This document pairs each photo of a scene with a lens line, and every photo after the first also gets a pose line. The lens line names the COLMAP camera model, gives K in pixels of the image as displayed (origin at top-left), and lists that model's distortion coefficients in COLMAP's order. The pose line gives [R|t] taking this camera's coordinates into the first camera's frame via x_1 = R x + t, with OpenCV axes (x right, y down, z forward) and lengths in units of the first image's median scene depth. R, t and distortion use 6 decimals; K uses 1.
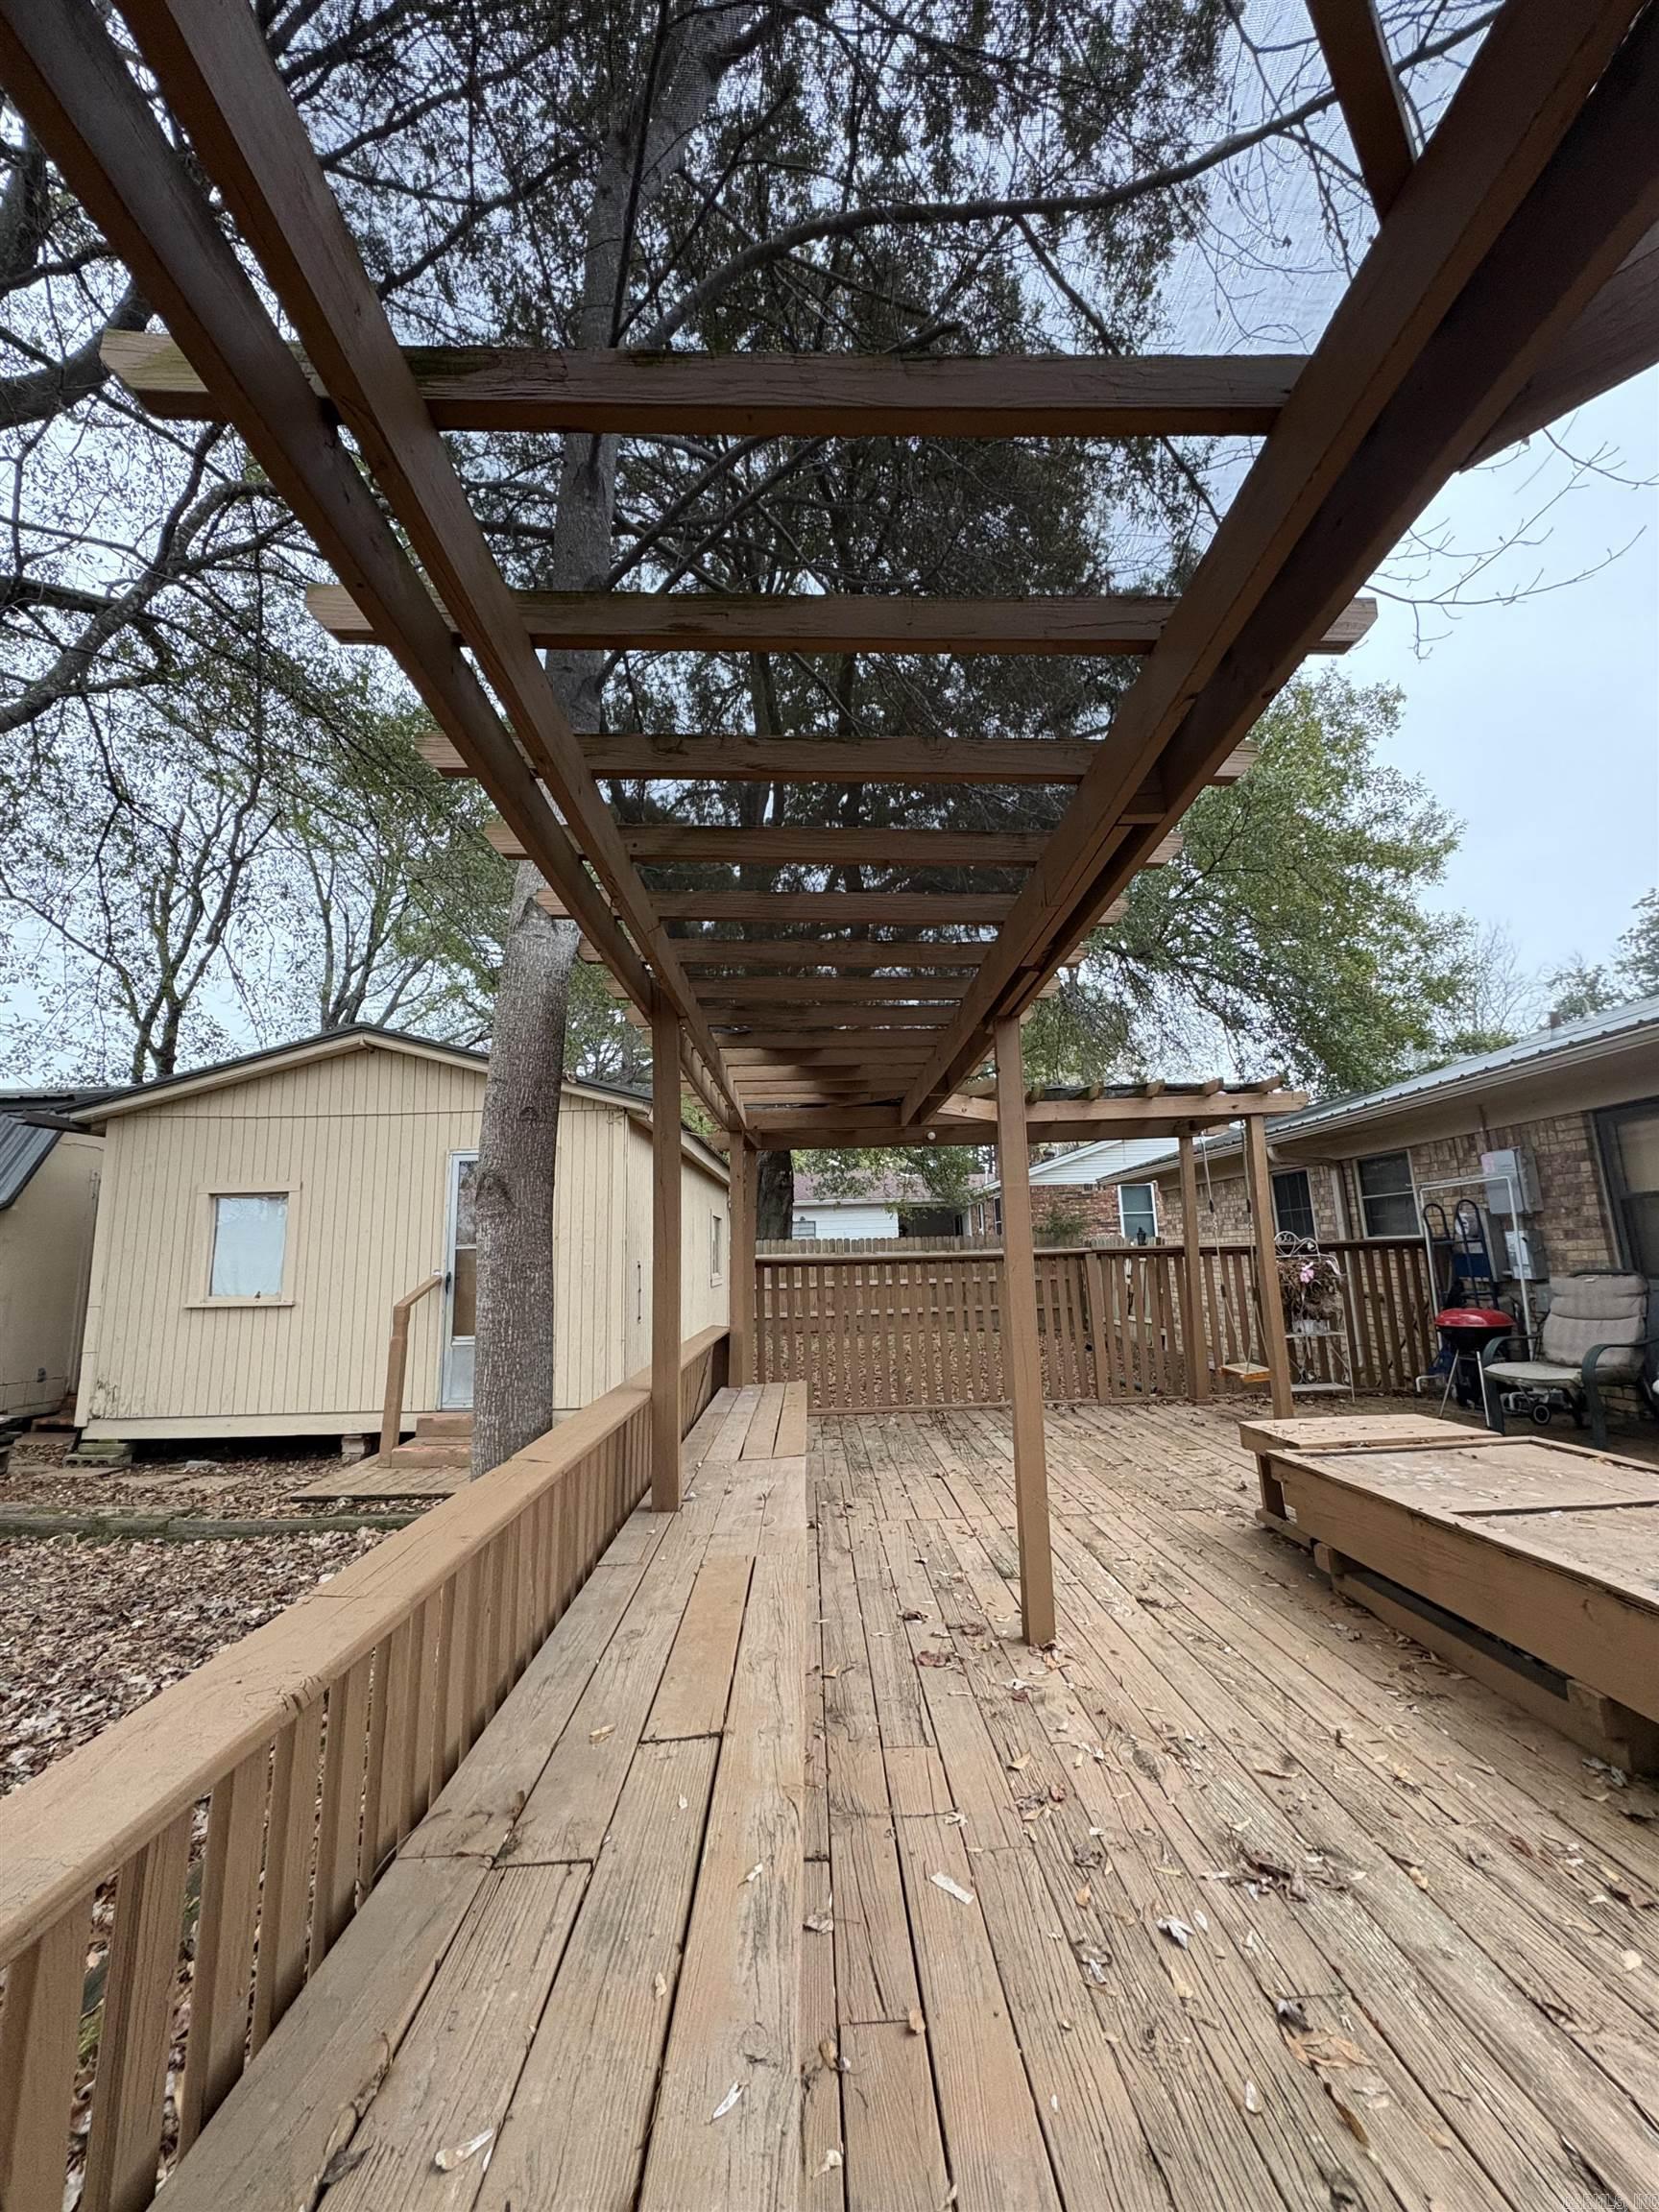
lens RADIAL K [[876.1, 0, 825.6], [0, 876.1, 1109.8], [0, 0, 1]] dist [-0.001042, 0.000089]
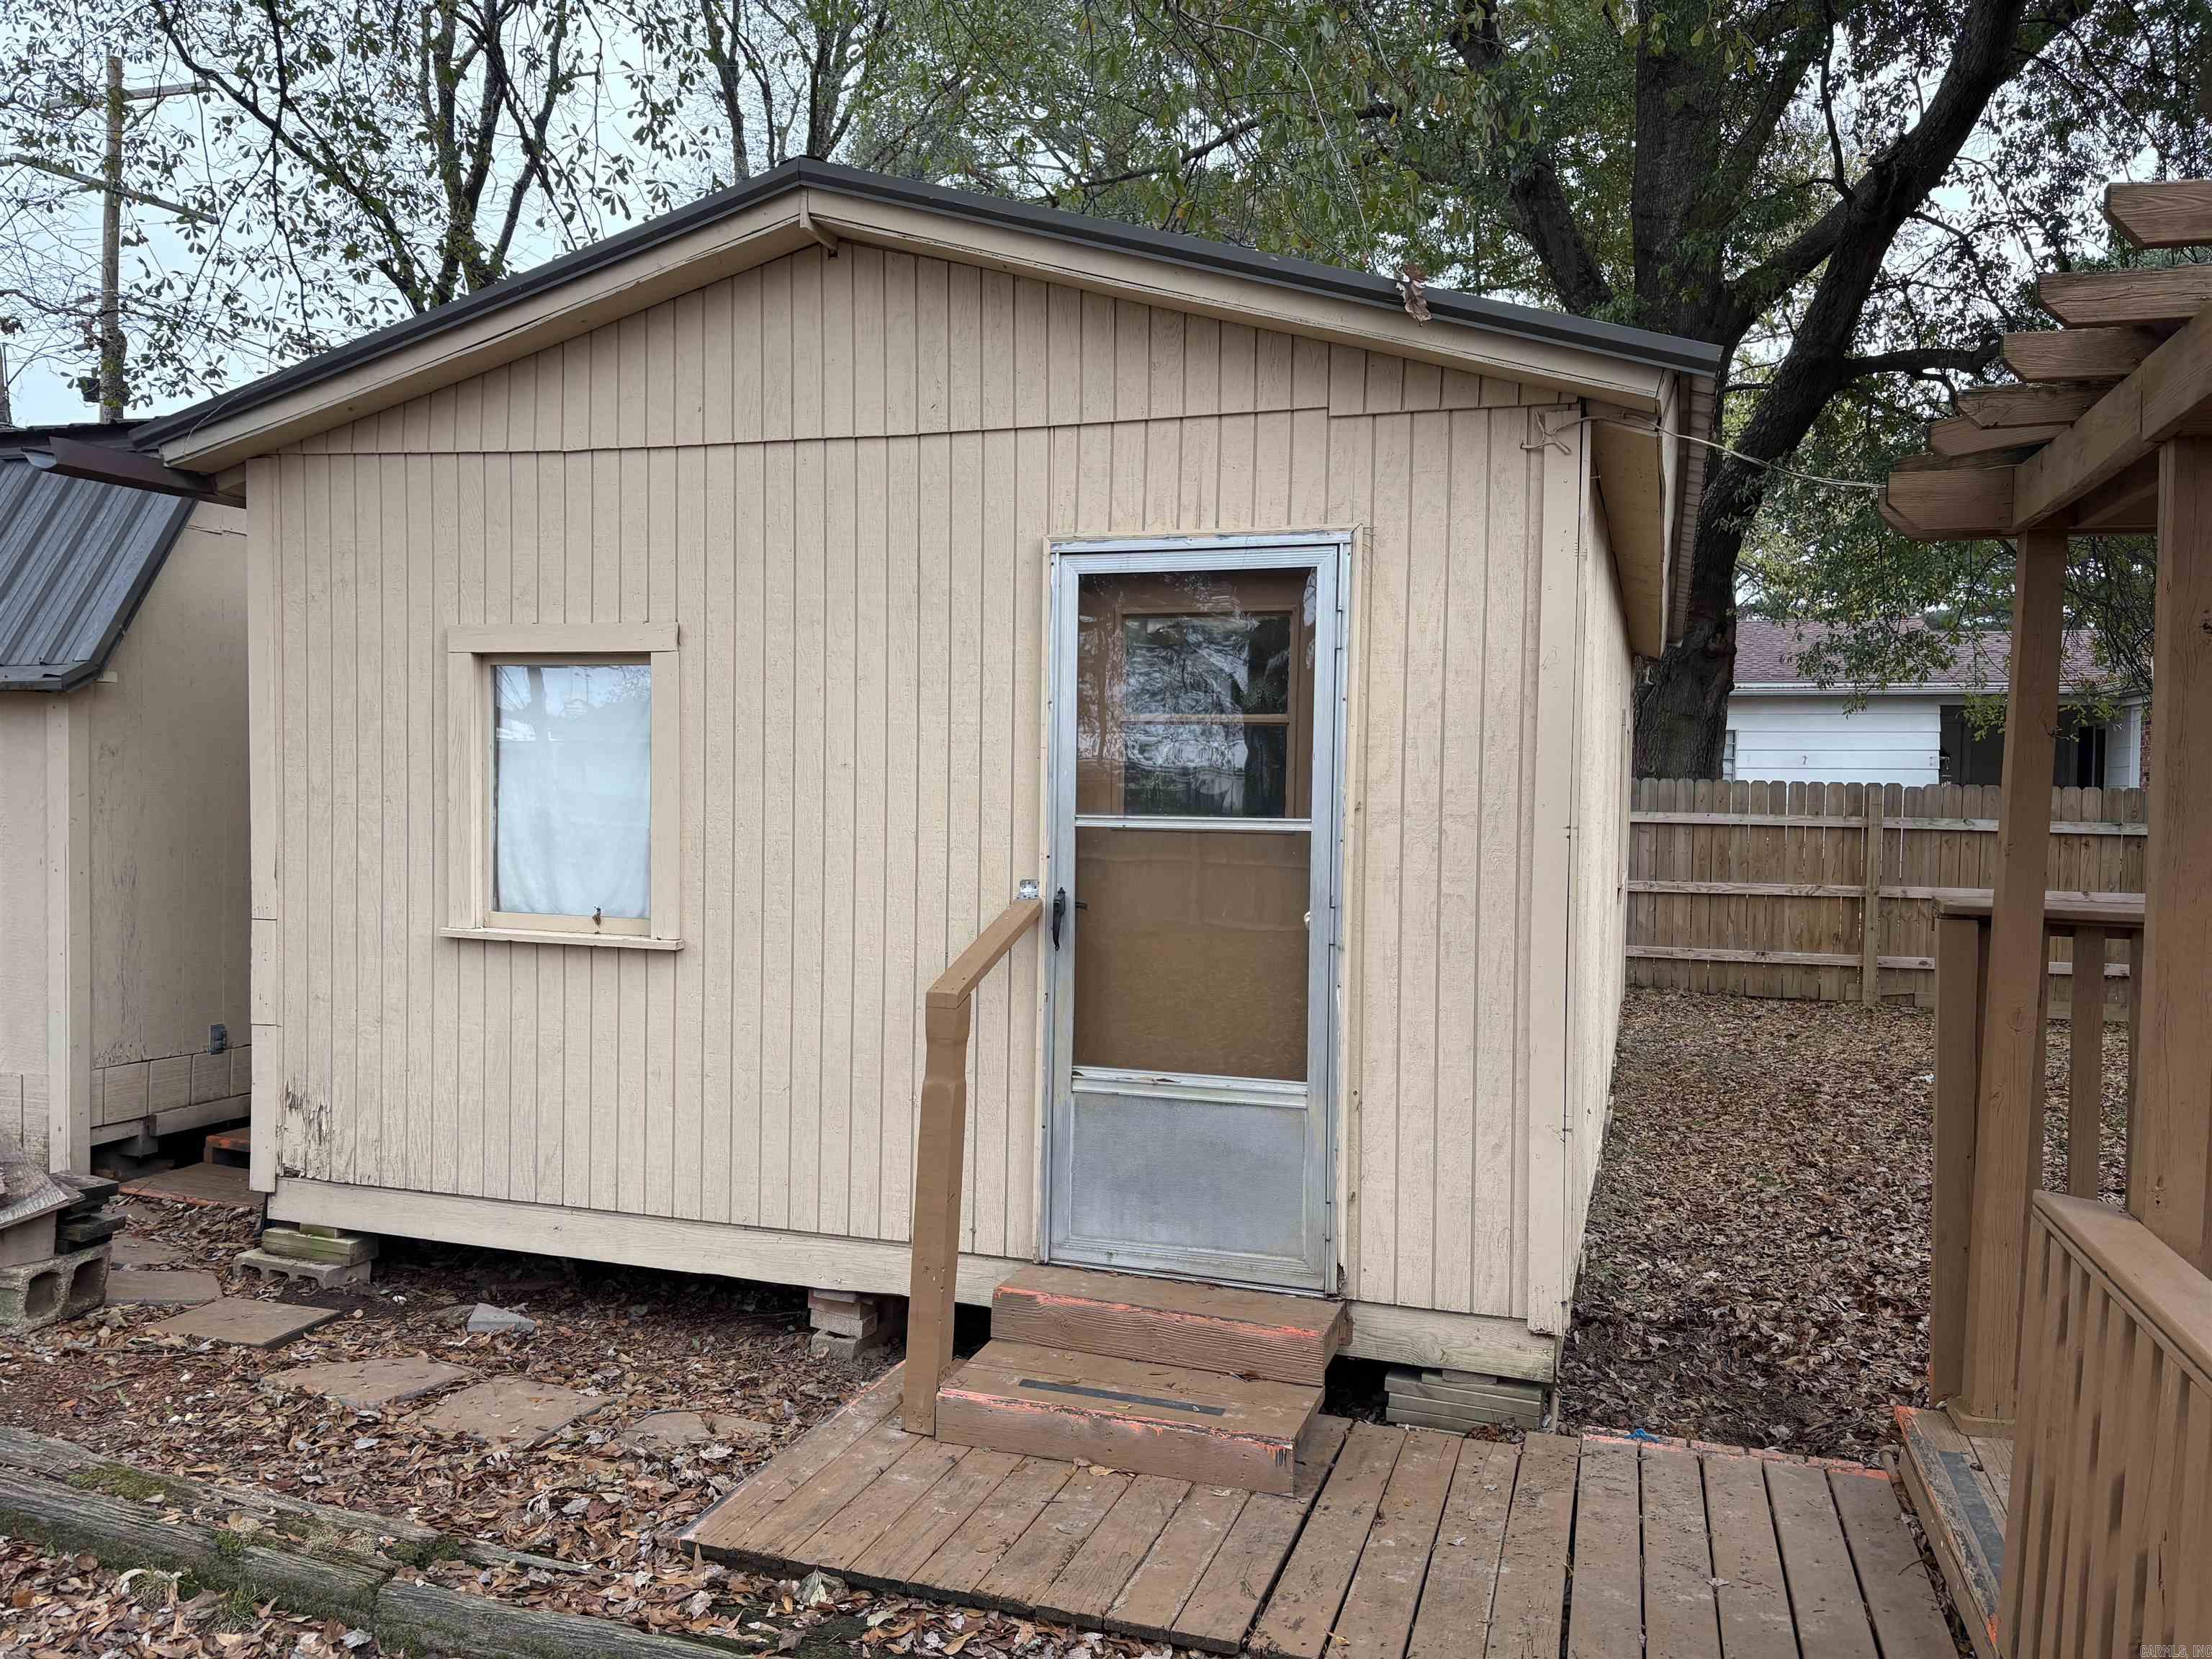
lens RADIAL K [[1703.5, 0, 1106.4], [0, 1703.5, 842.4], [0, 0, 1]] dist [0.011307, 0.008104]
pose [[0.949181, 0.051346, -0.310514, -0.199067], [0.012318, 0.979786, 0.199669, 0.030249], [0.314490, -0.193347, 0.929362, 0.370325]]
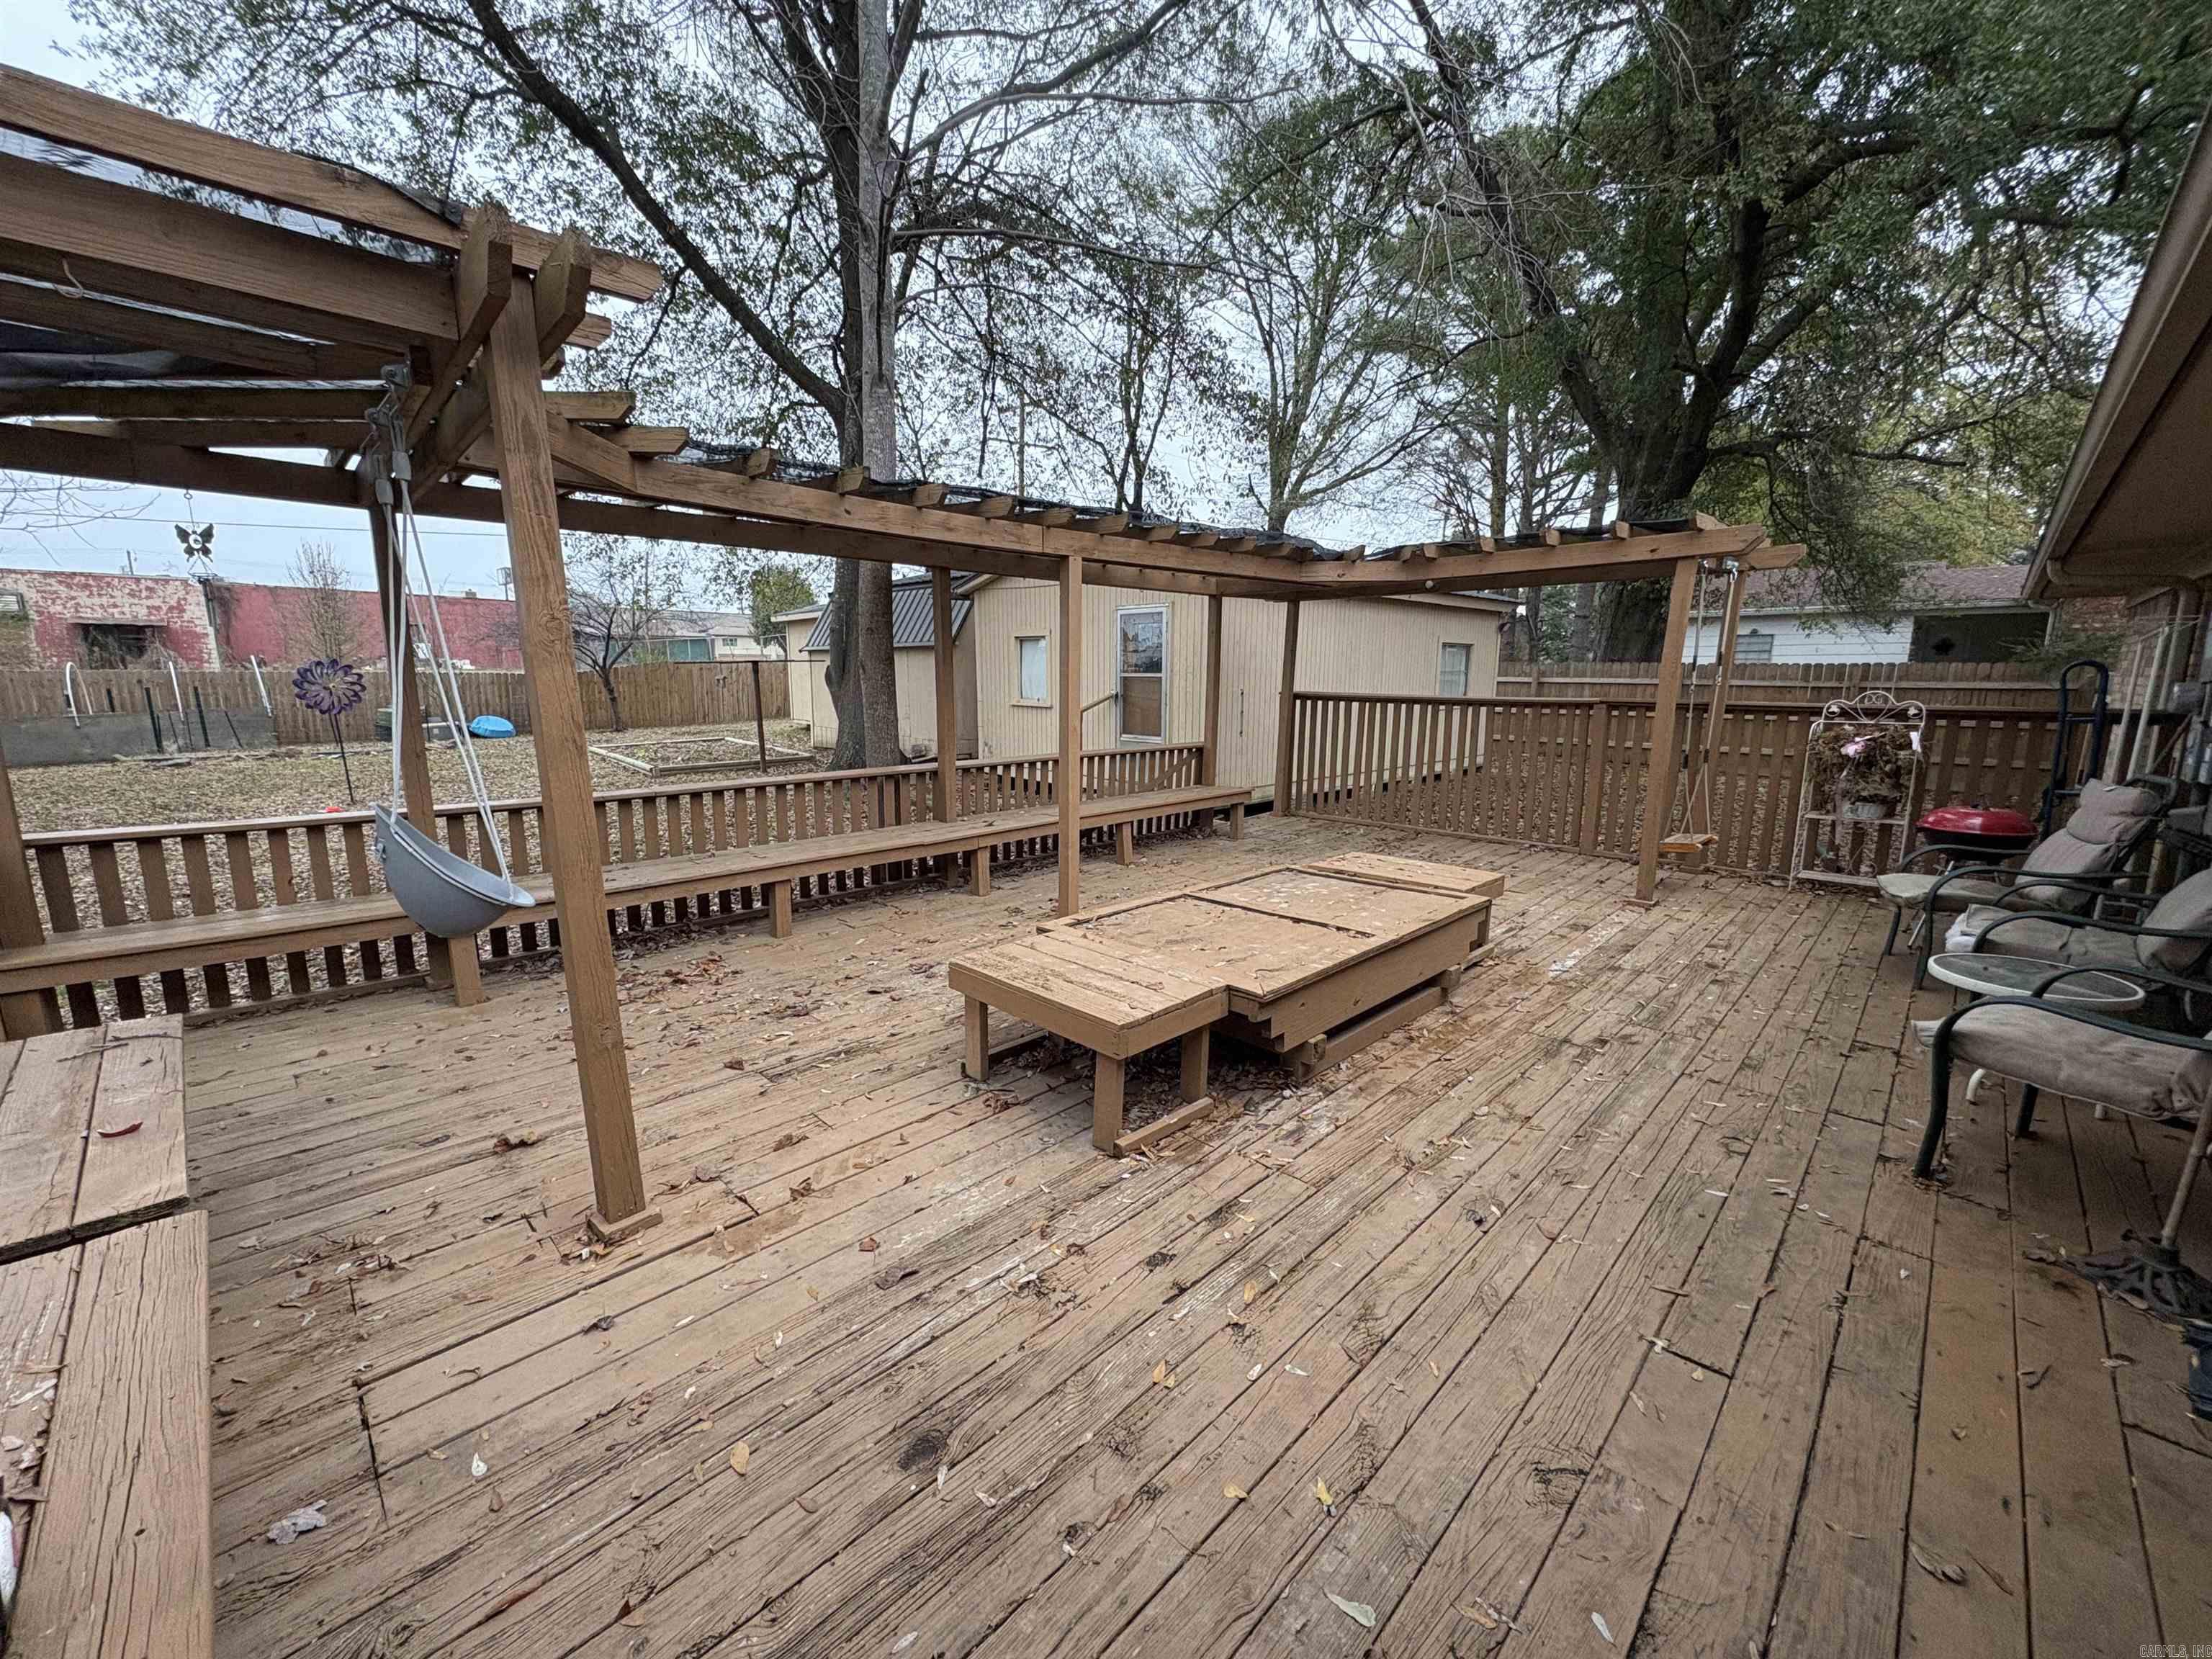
lens RADIAL K [[868.0, 0, 1101.8], [0, 868.0, 832.0], [0, 0, 1]] dist [-0.000733, -0.000008]
pose [[0.692228, 0.163514, -0.702911, 0.632737], [0.097663, 0.943809, 0.315731, -0.055848], [0.715041, -0.287206, 0.637362, -0.026712]]
